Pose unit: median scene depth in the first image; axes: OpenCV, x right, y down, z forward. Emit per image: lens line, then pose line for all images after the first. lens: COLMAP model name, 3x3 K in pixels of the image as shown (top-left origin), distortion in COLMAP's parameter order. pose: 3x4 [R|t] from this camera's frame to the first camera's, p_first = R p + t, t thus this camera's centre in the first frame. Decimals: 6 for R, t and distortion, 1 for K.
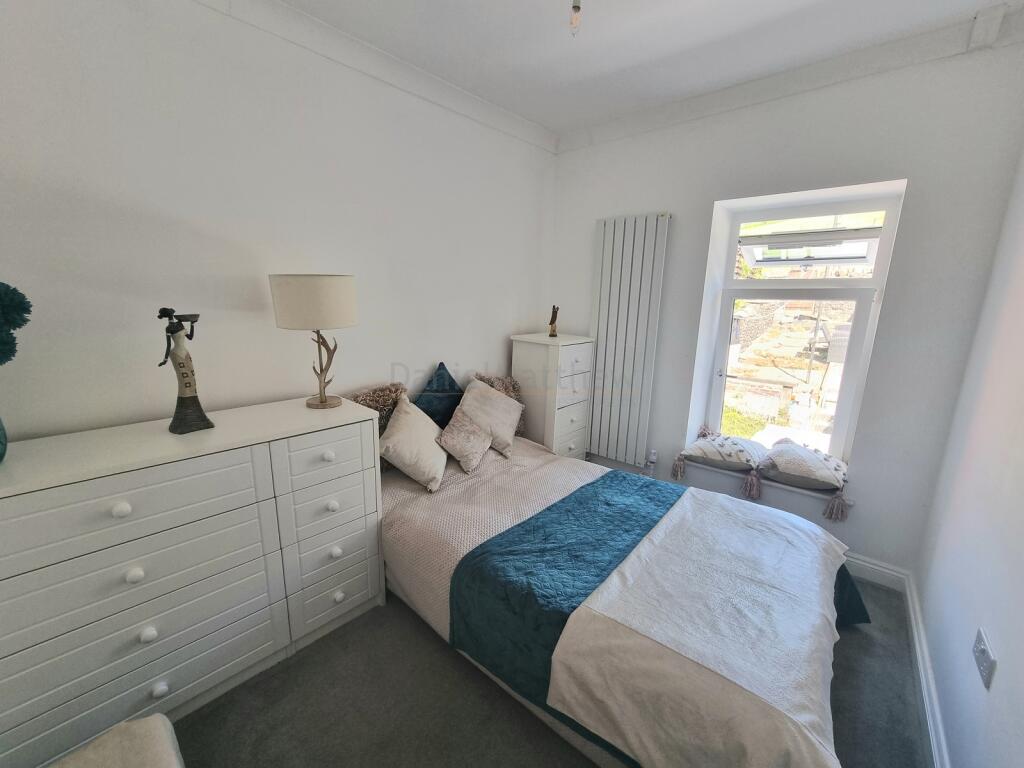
lens RADIAL K [[420.5, 0, 517.6], [0, 420.5, 394.8], [0, 0, 1]] dist [-0.002703, -0.000534]
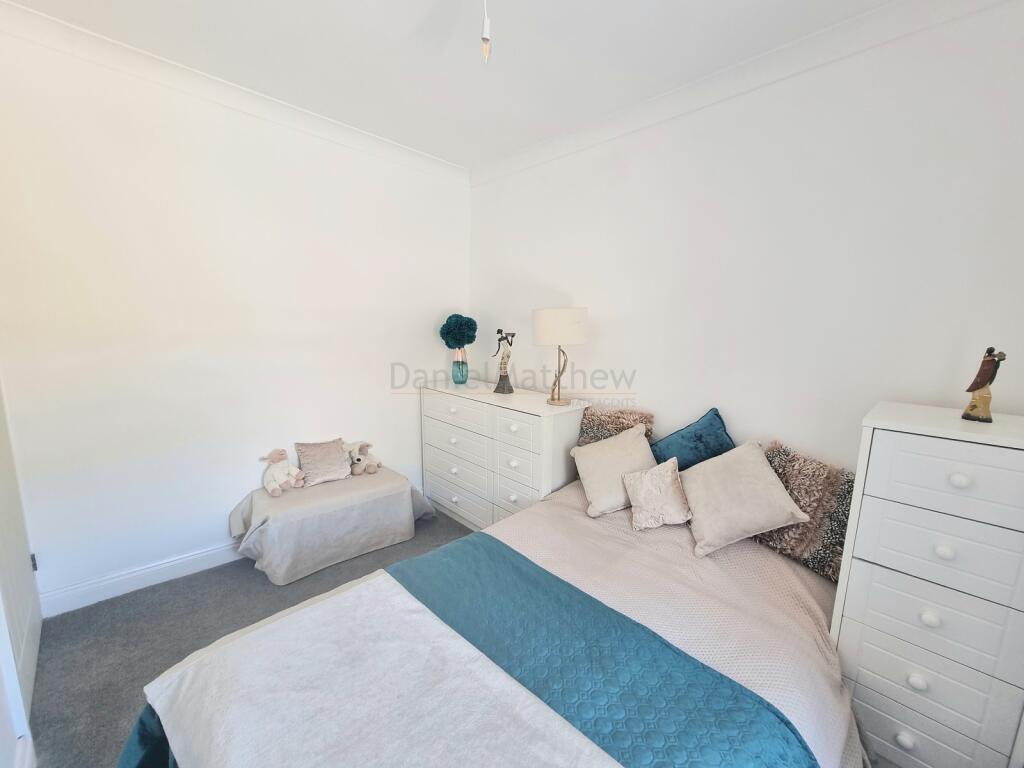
lens RADIAL K [[420.5, 0, 517.6], [0, 420.5, 394.8], [0, 0, 1]] dist [-0.002703, -0.000534]
pose [[-0.096632, 0.135502, -0.986054, 0.843438], [-0.259717, 0.952935, 0.156402, -0.170475], [0.960838, 0.271208, -0.056892, 0.900552]]
